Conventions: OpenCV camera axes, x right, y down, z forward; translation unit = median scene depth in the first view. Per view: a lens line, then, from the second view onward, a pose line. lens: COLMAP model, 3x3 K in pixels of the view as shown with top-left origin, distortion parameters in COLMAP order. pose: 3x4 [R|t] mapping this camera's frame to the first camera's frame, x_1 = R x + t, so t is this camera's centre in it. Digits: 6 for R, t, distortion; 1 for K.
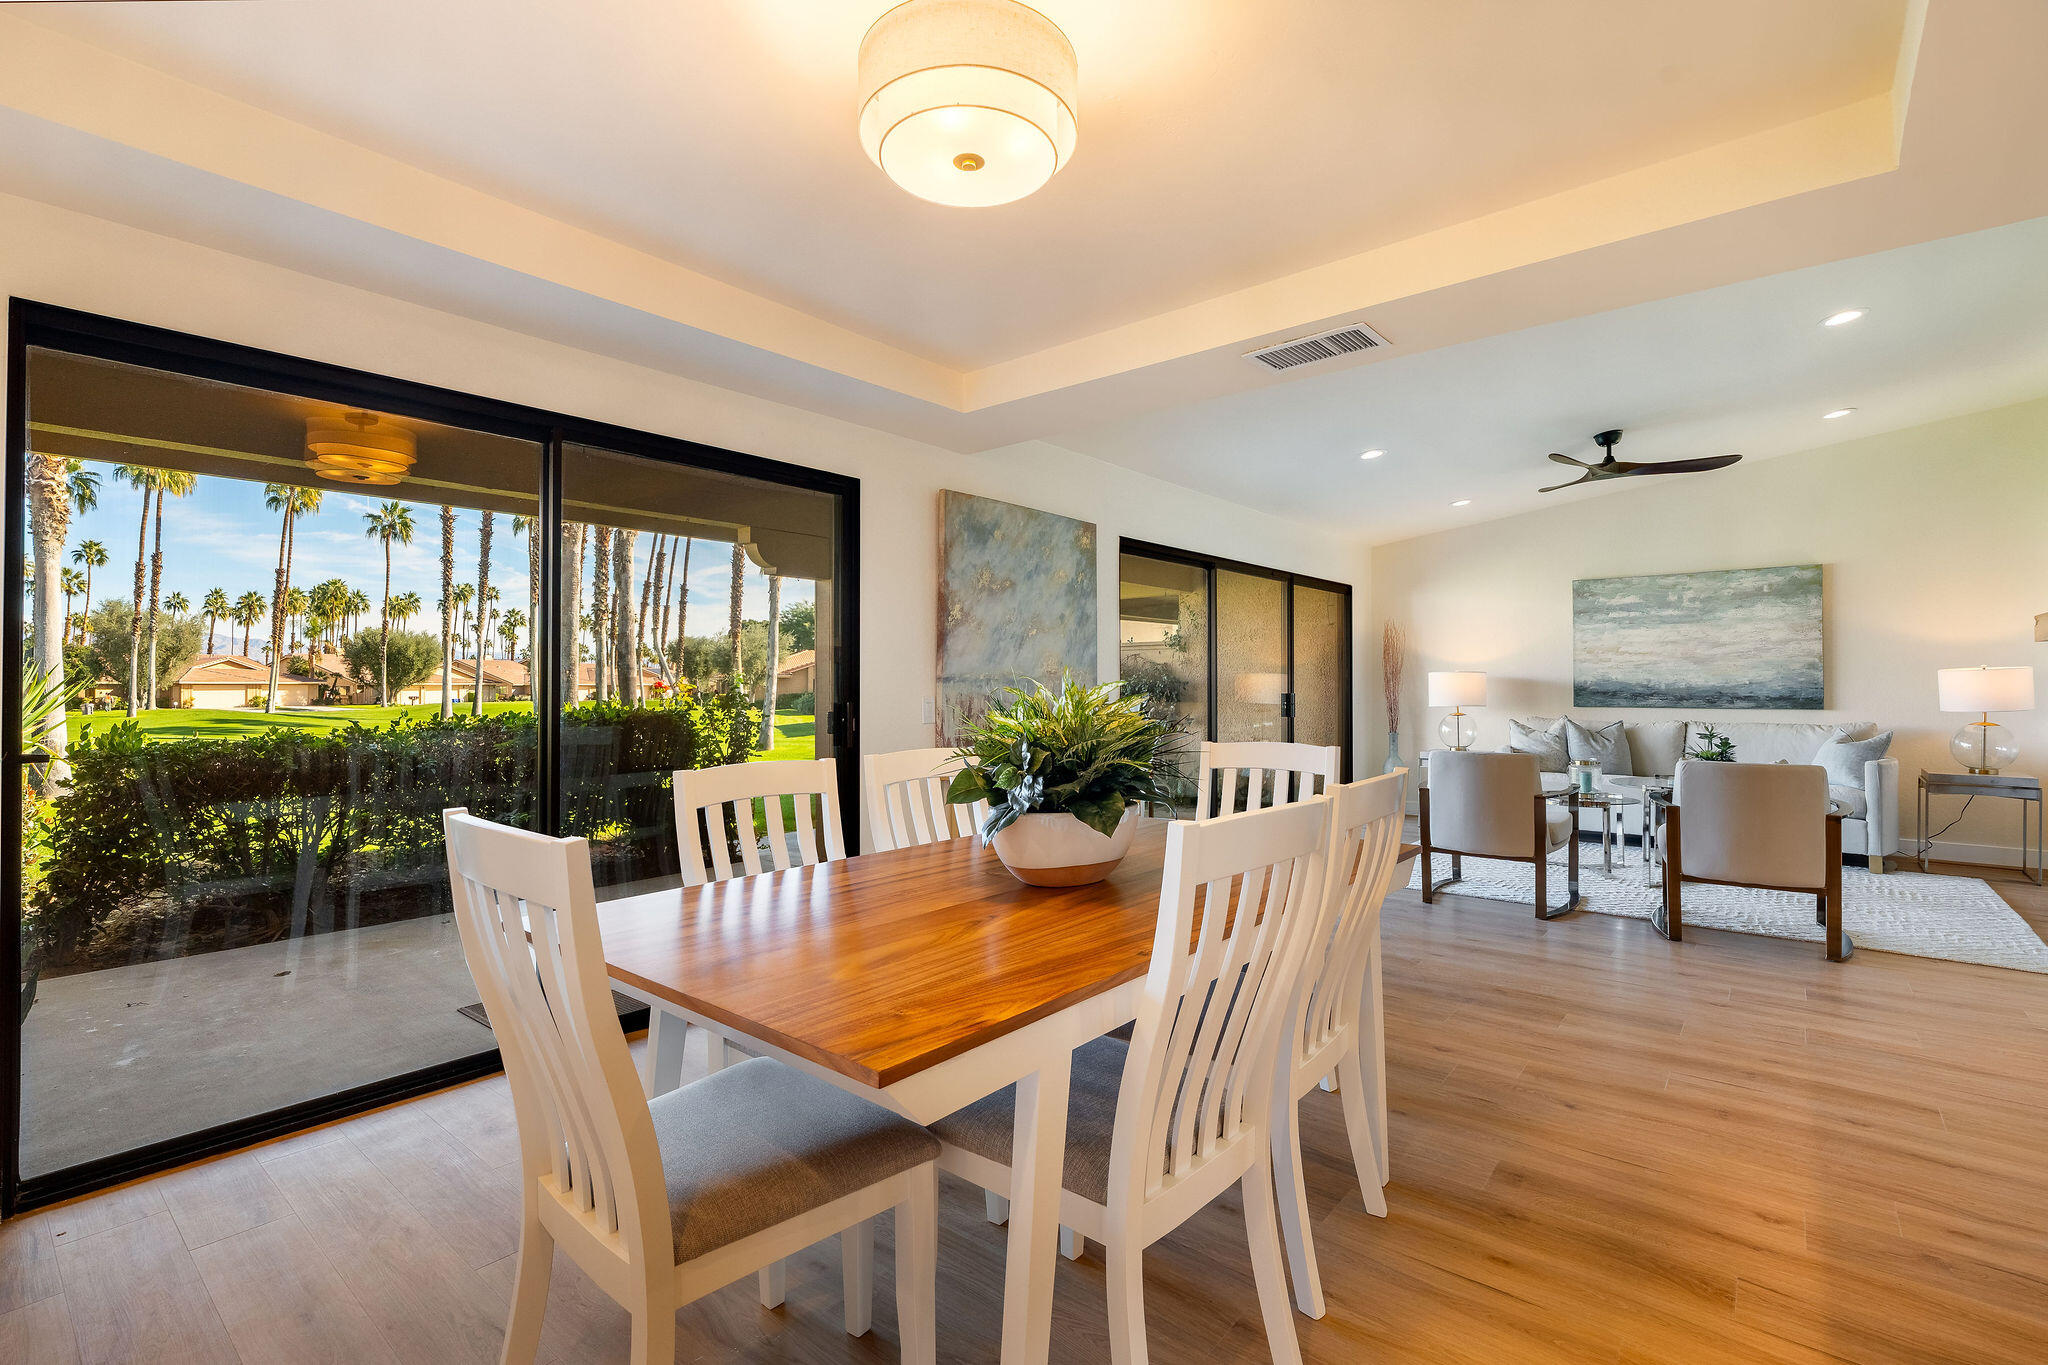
lens RADIAL K [[927.6, 0, 1023.6], [0, 927.6, 679.4], [0, 0, 1]] dist [-0.002583, 0.000199]
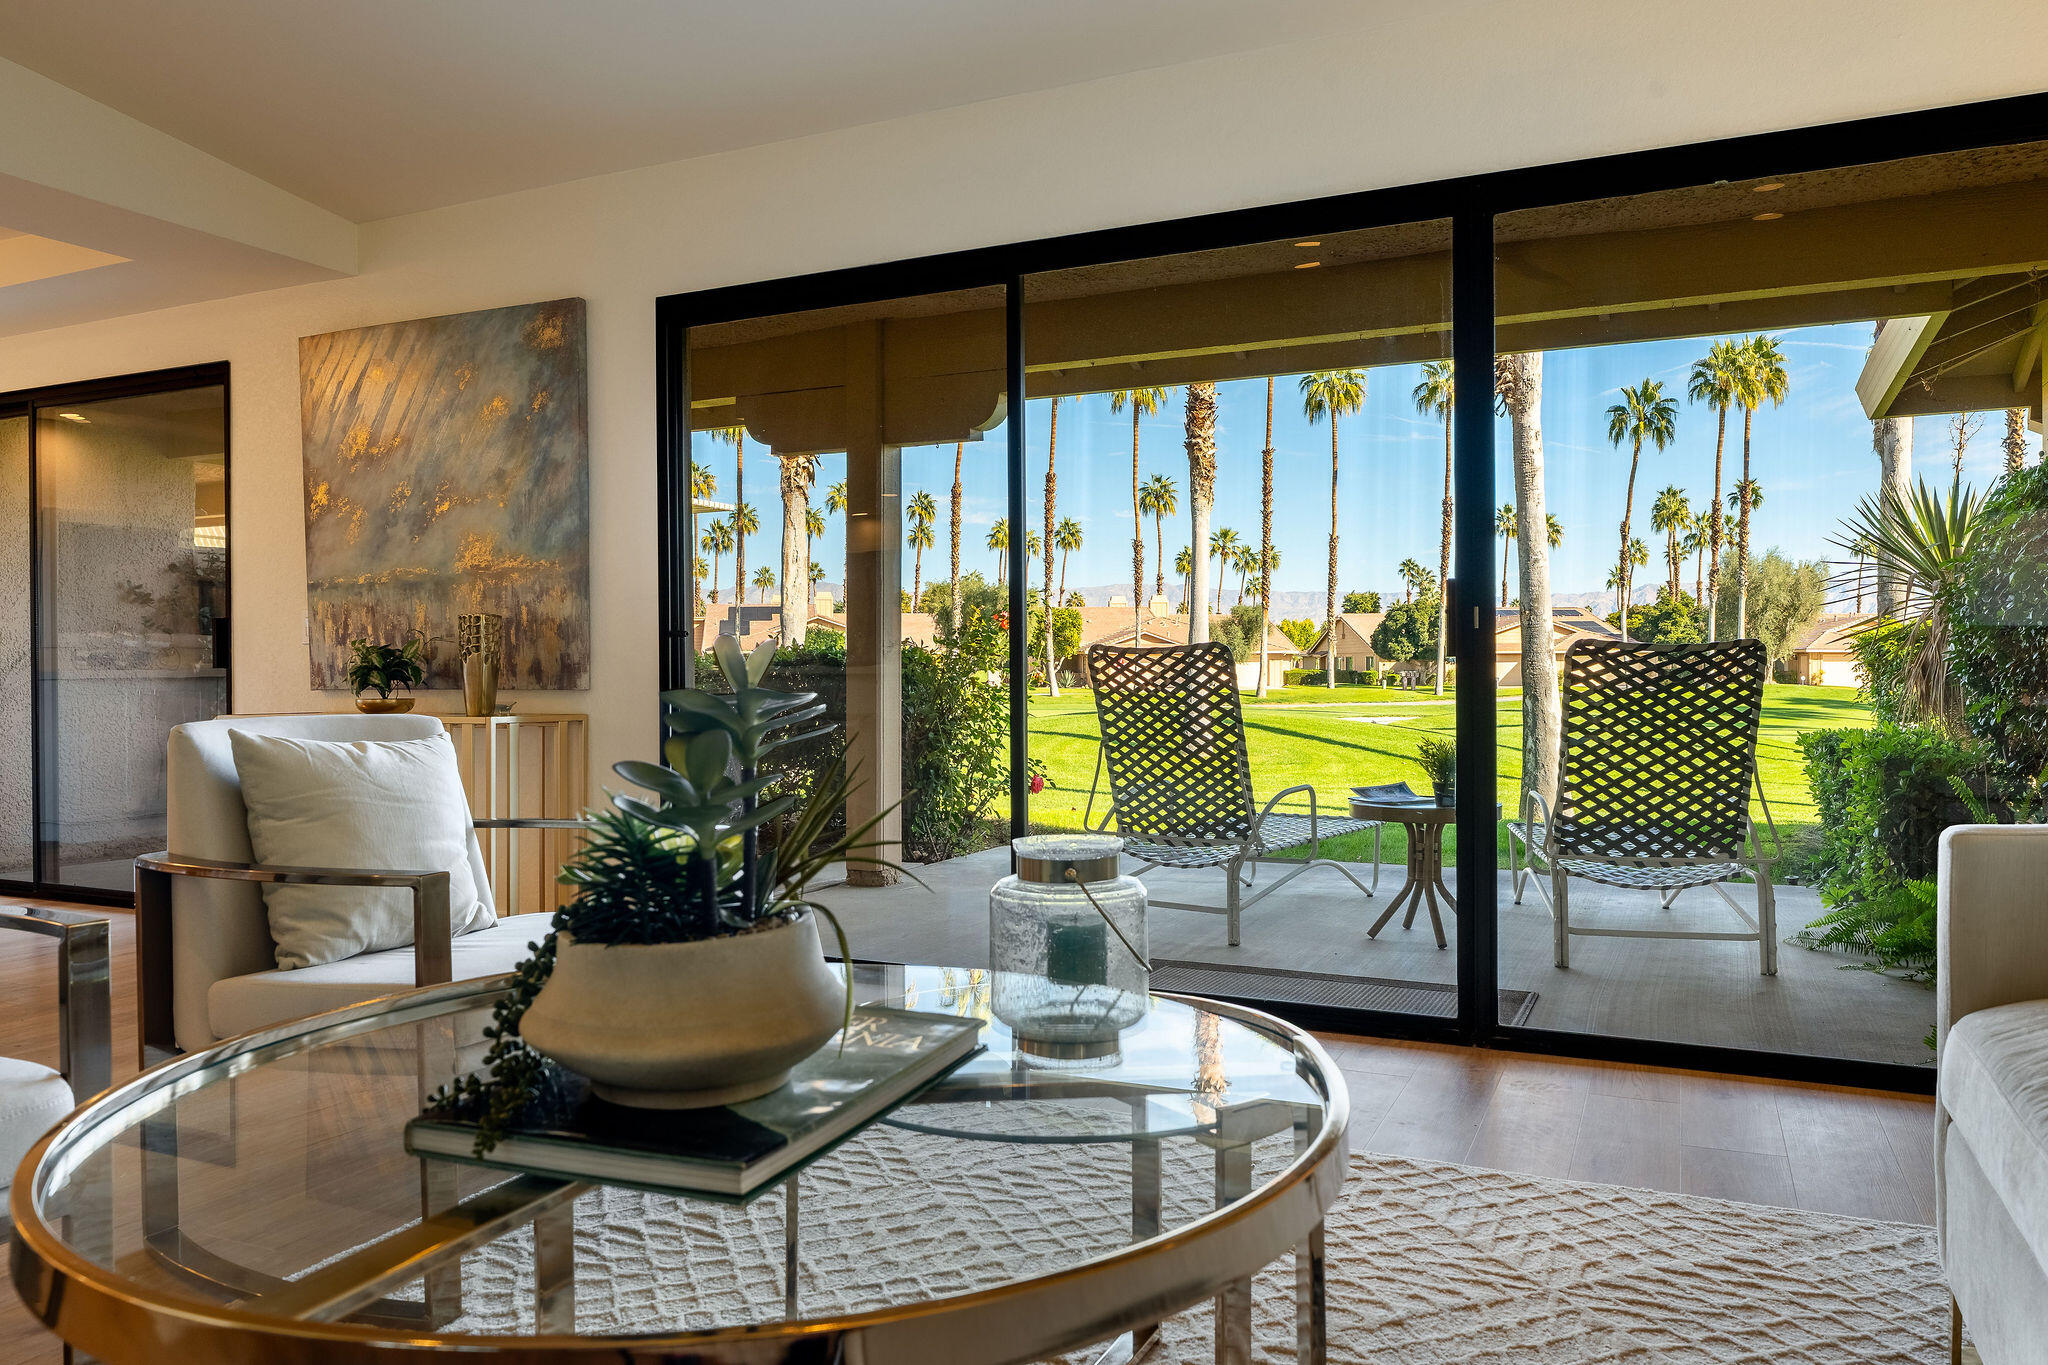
lens RADIAL K [[1432.5, 0, 1017.2], [0, 1432.5, 677.0], [0, 0, 1]] dist [-0.005448, -0.002129]
pose [[0.255660, 0.008365, -0.966730, 0.728643], [0.011574, 0.999864, 0.011713, 0.040904], [0.966697, -0.014183, 0.255529, 0.762624]]
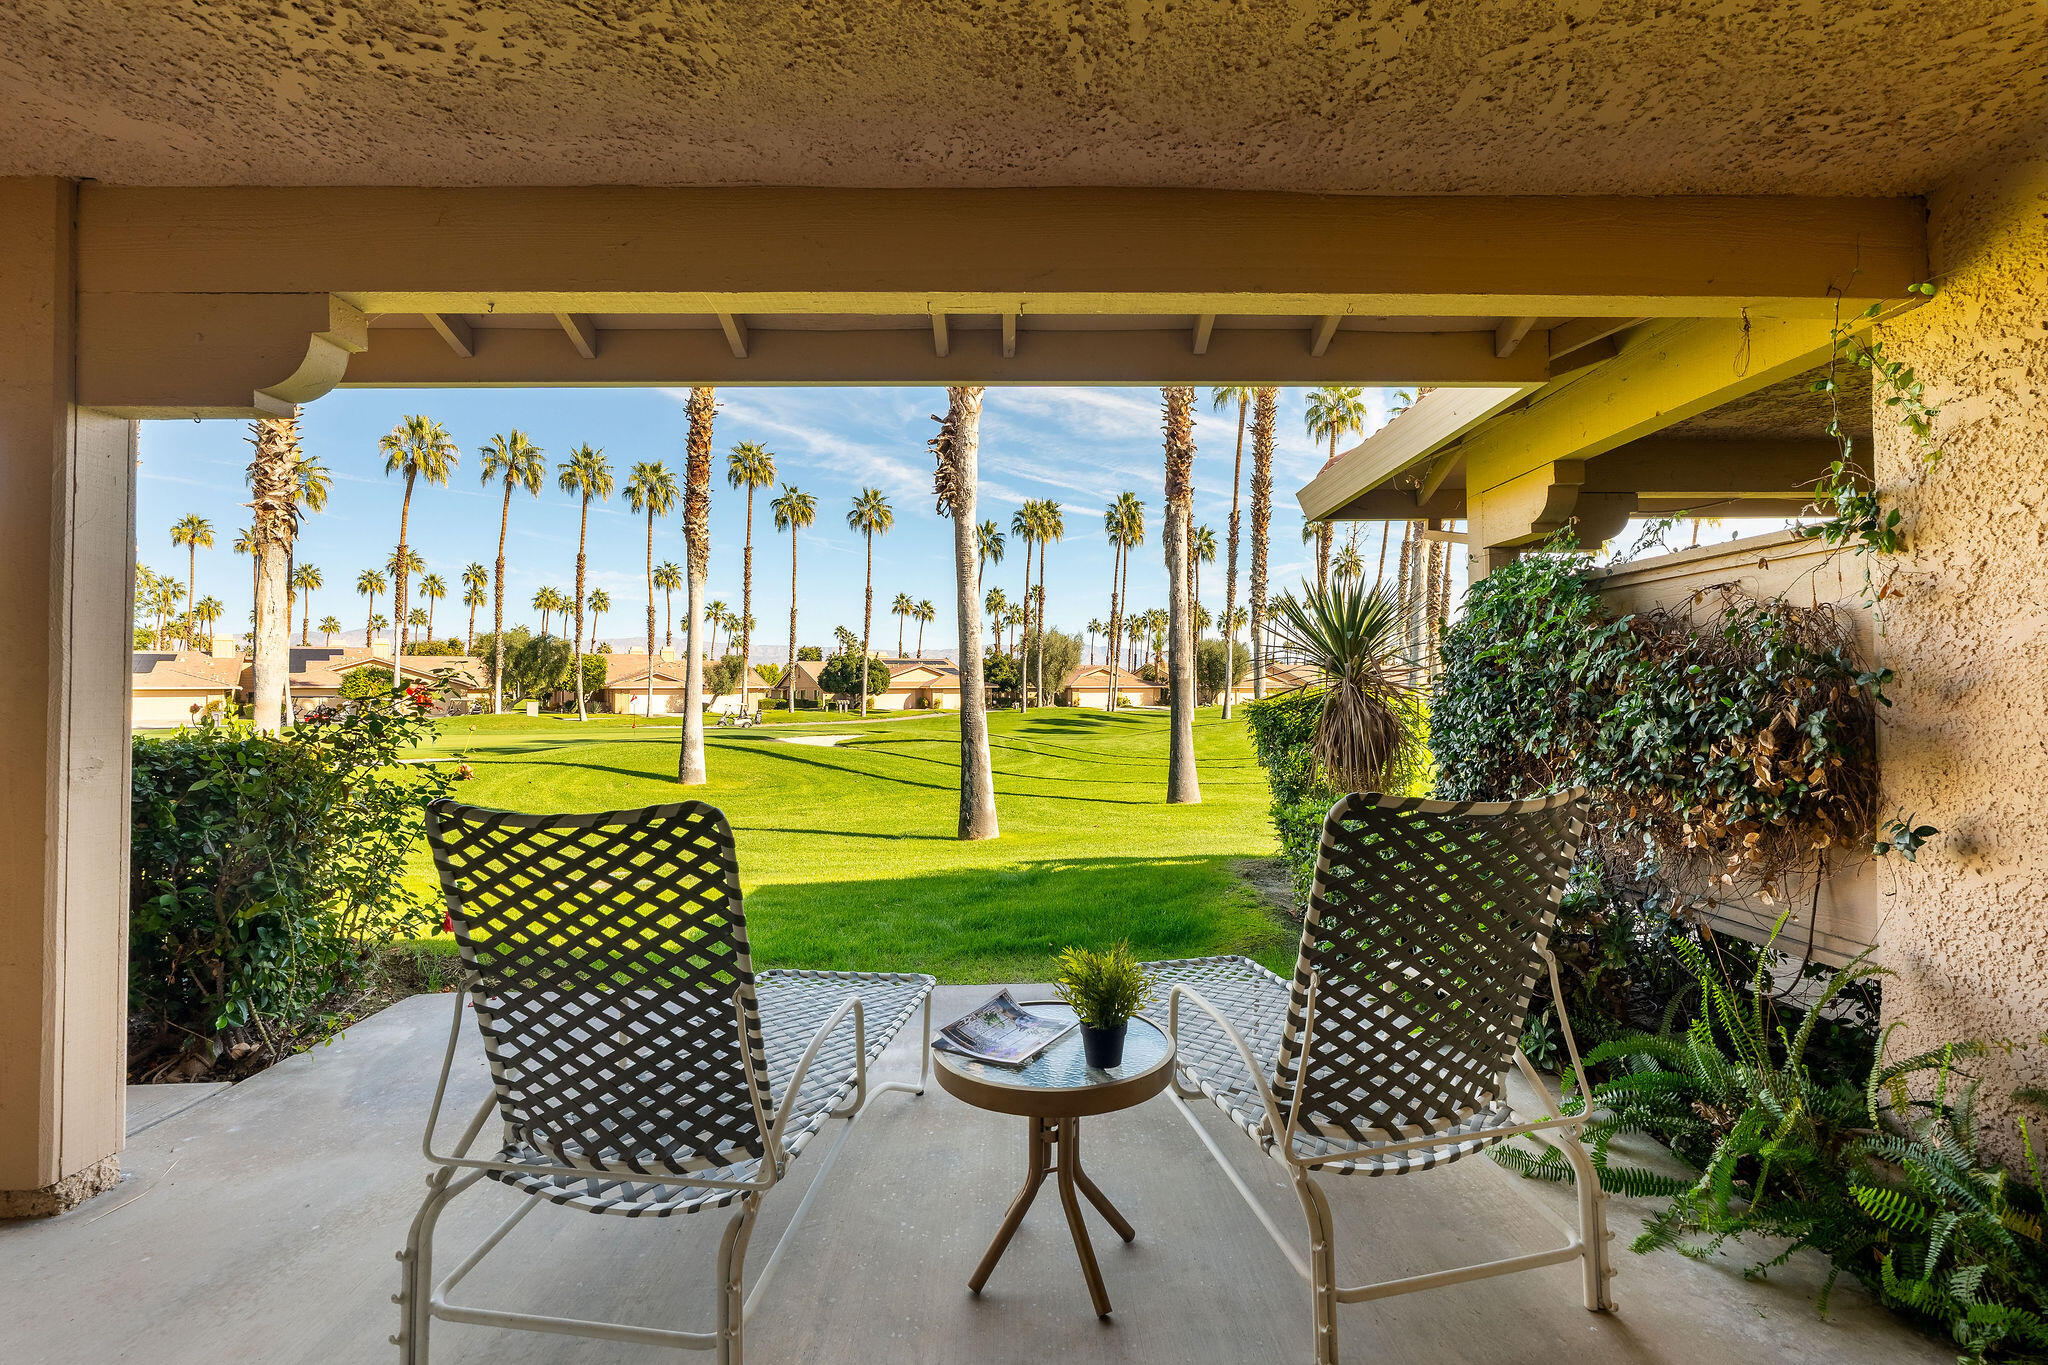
lens RADIAL K [[927.6, 0, 1018.8], [0, 927.6, 677.2], [0, 0, 1]] dist [-0.002583, 0.000199]
pose [[0.657567, -0.013277, -0.753279, 0.292396], [0.010038, 0.999910, -0.008862, 0.005418], [0.753329, -0.001734, 0.657642, 0.949451]]
